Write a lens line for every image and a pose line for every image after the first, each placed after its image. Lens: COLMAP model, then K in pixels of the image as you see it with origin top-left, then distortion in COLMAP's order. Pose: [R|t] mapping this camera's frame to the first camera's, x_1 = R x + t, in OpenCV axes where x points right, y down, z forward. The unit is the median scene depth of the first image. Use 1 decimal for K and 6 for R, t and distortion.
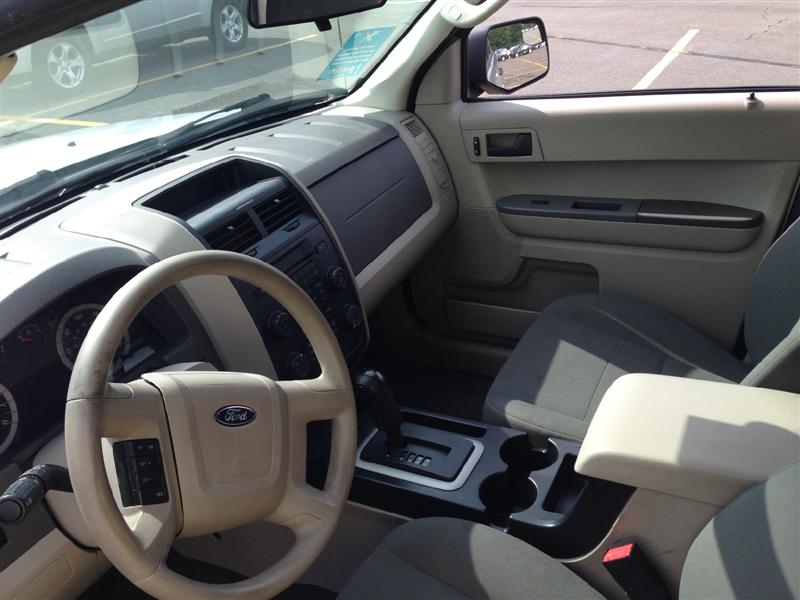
lens RADIAL K [[721.1, 0, 400.0], [0, 721.1, 300.0], [0, 0, 1]] dist [0.123200, -0.209908]
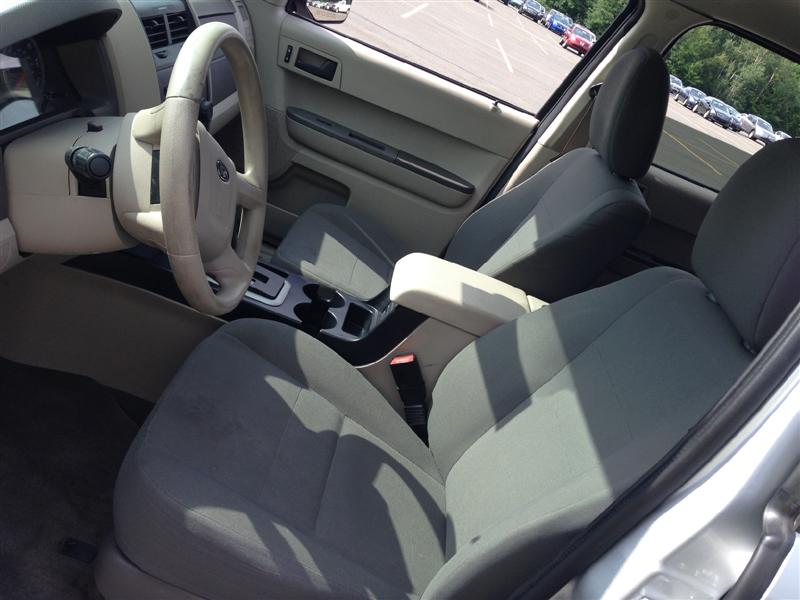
lens RADIAL K [[733.3, 0, 408.7], [0, 733.3, 286.0], [0, 0, 1]] dist [0.106322, -0.185485]
pose [[0.802550, 0.254749, 0.539460, -0.289924], [-0.265520, 0.962274, -0.059401, 0.164749], [-0.534241, -0.095565, 0.839913, -0.115712]]
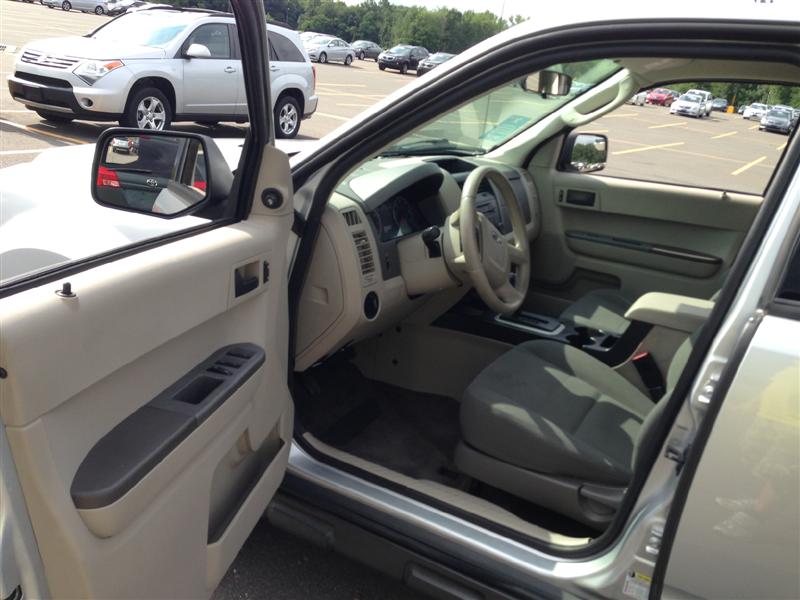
lens RADIAL K [[708.3, 0, 420.0], [0, 708.3, 275.6], [0, 0, 1]] dist [0.114961, 0.002387]
pose [[0.976160, 0.210865, 0.051447, -0.270641], [-0.196447, 0.959117, -0.203722, 0.382138], [-0.092301, 0.188759, 0.977676, -0.570935]]
